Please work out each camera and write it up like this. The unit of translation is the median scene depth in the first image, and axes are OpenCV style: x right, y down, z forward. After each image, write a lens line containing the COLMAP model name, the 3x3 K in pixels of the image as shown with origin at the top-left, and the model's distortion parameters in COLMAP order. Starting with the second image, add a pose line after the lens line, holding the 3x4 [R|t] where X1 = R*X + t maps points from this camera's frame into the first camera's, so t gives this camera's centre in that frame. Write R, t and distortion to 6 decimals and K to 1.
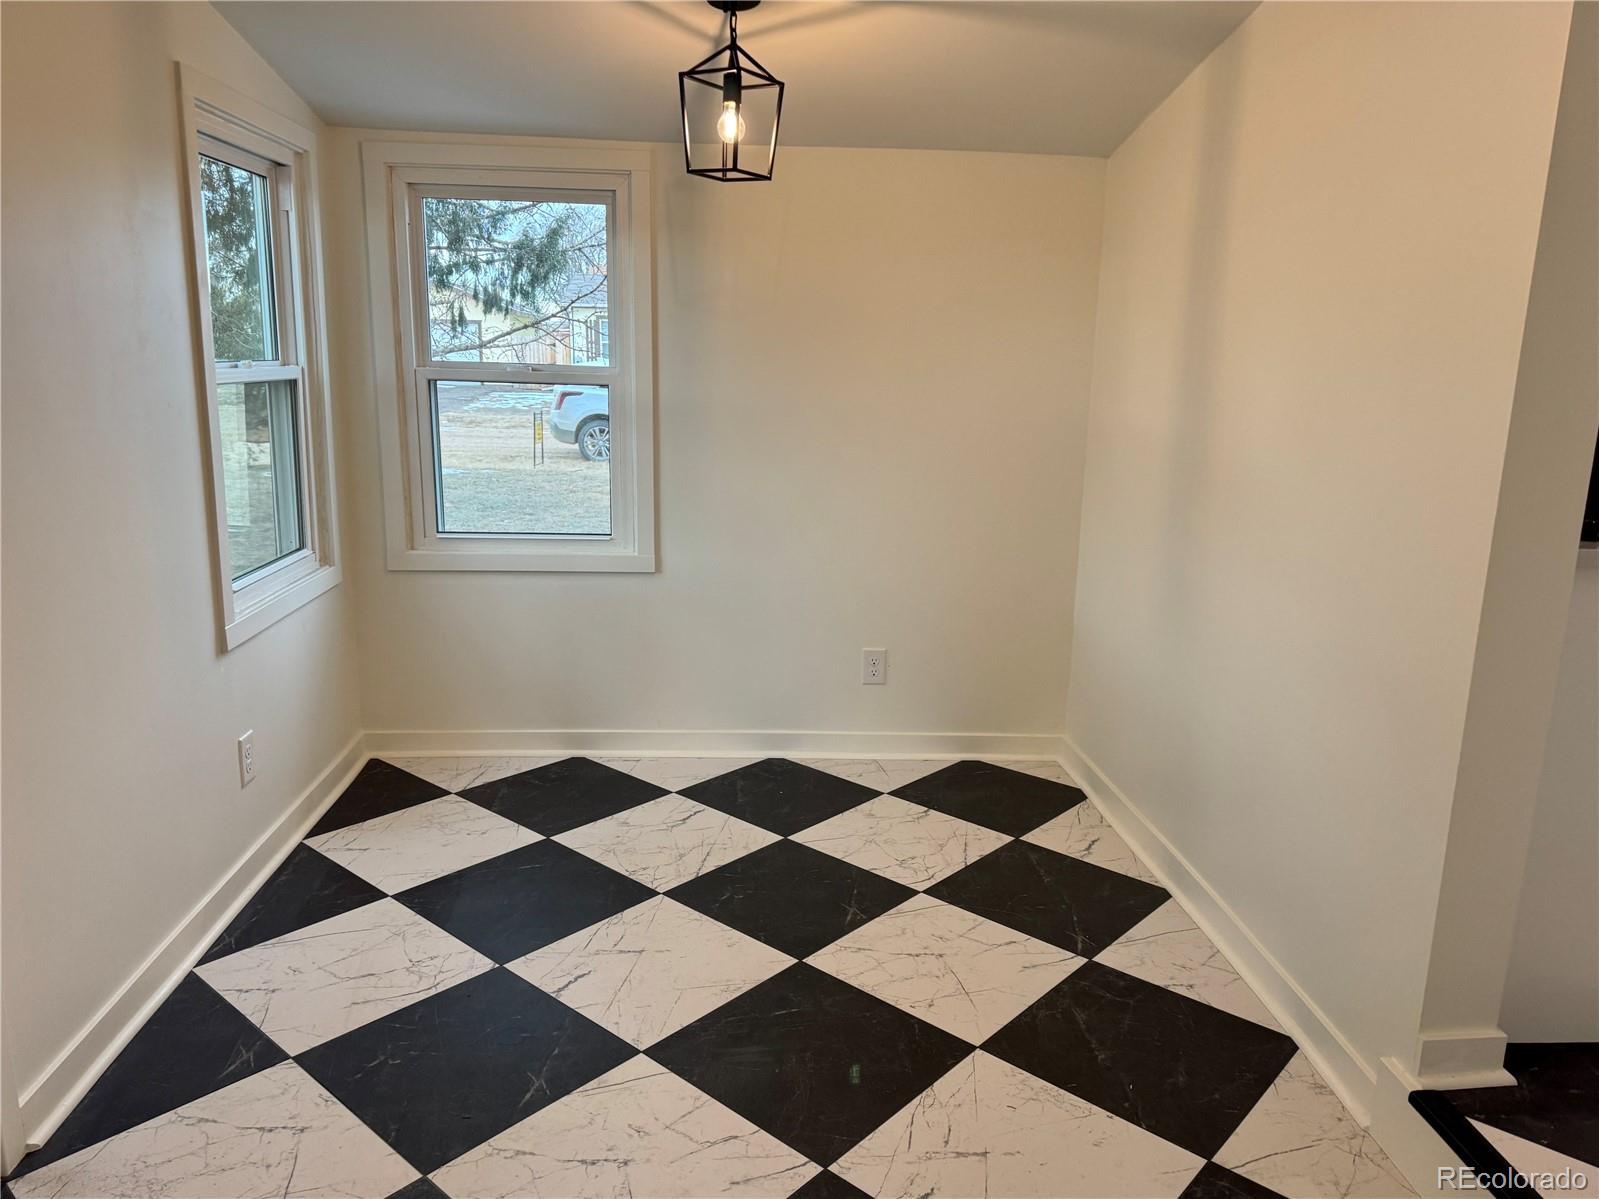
lens RADIAL K [[1136.3, 0, 797.3], [0, 1136.3, 596.9], [0, 0, 1]] dist [0.061791, -0.080816]
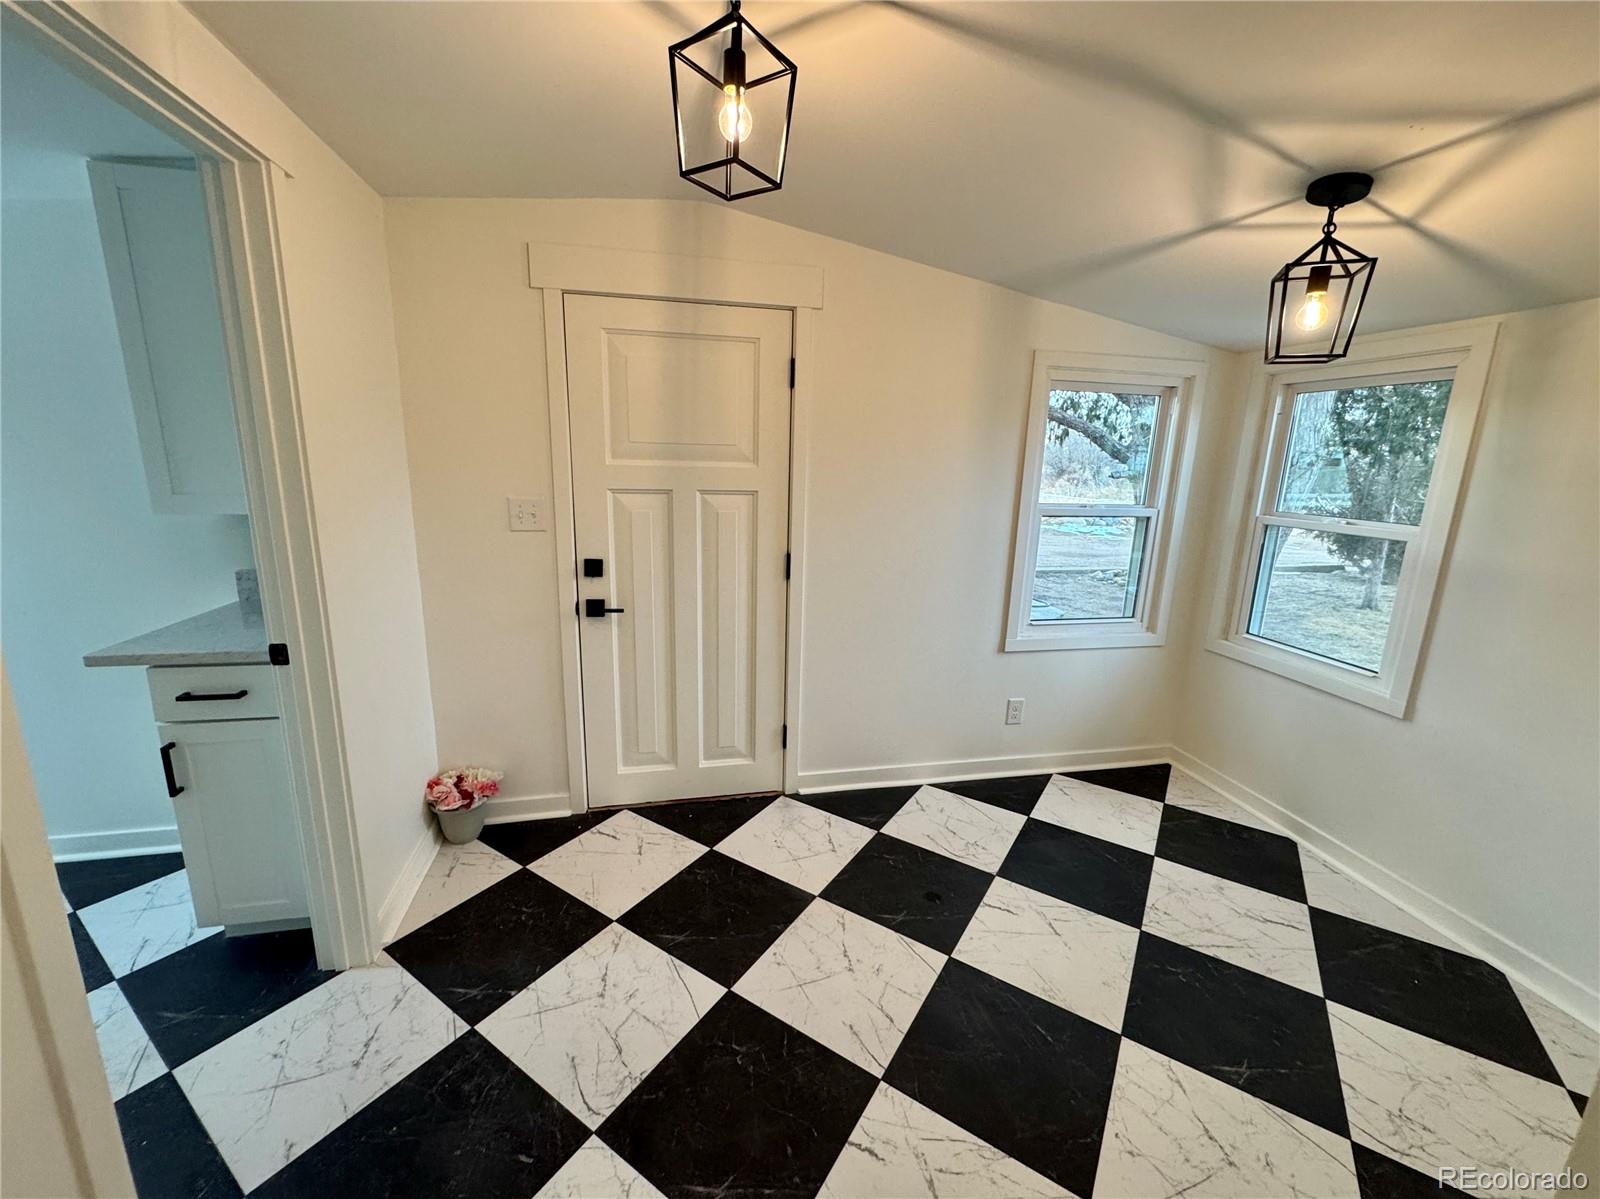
lens RADIAL K [[631.7, 0, 788.8], [0, 631.7, 592.9], [0, 0, 1]] dist [-0.001971, 0.000267]
pose [[0.143473, 0.190390, -0.971168, 0.401280], [-0.230031, 0.960859, 0.154386, -0.110840], [0.962549, 0.201249, 0.181653, 0.379180]]
